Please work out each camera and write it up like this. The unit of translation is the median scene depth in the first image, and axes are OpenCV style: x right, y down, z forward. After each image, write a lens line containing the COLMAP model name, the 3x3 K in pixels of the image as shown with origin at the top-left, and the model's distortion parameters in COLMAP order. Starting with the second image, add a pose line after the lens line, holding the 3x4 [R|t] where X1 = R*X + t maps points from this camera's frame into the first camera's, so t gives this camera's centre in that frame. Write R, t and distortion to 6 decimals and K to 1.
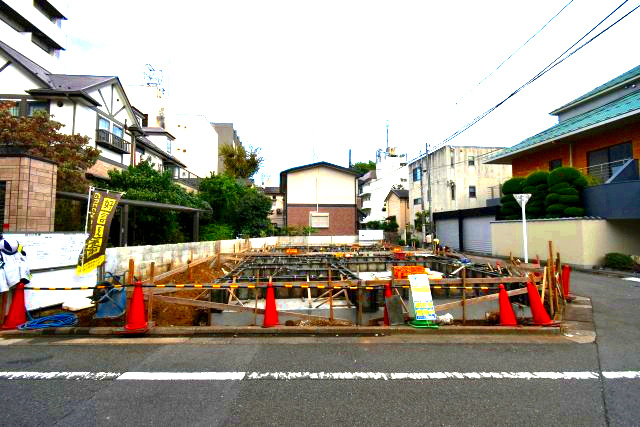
lens RADIAL K [[281.9, 0, 320.0], [0, 281.9, 213.5], [0, 0, 1]] dist [0.008995, -0.004667]
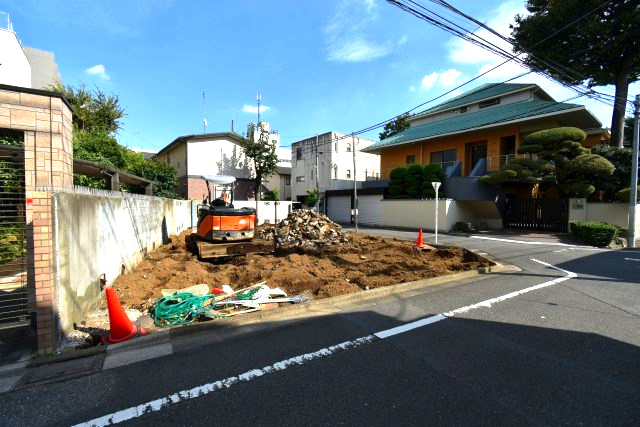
lens RADIAL K [[281.9, 0, 319.8], [0, 281.9, 209.9], [0, 0, 1]] dist [0.008995, -0.004667]
pose [[0.859724, -0.001829, 0.510755, -0.422854], [-0.037895, 0.997009, 0.067357, -0.002440], [-0.509350, -0.077264, 0.857084, 0.048971]]
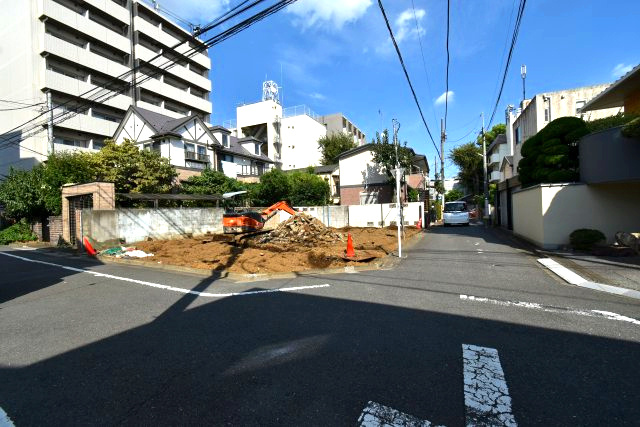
lens RADIAL K [[281.9, 0, 318.8], [0, 281.9, 213.6], [0, 0, 1]] dist [0.008995, -0.004667]
pose [[0.851520, -0.022049, -0.523859, 0.793918], [0.059562, 0.996716, 0.054866, 0.015211], [0.520929, -0.077921, 0.850036, -0.005128]]
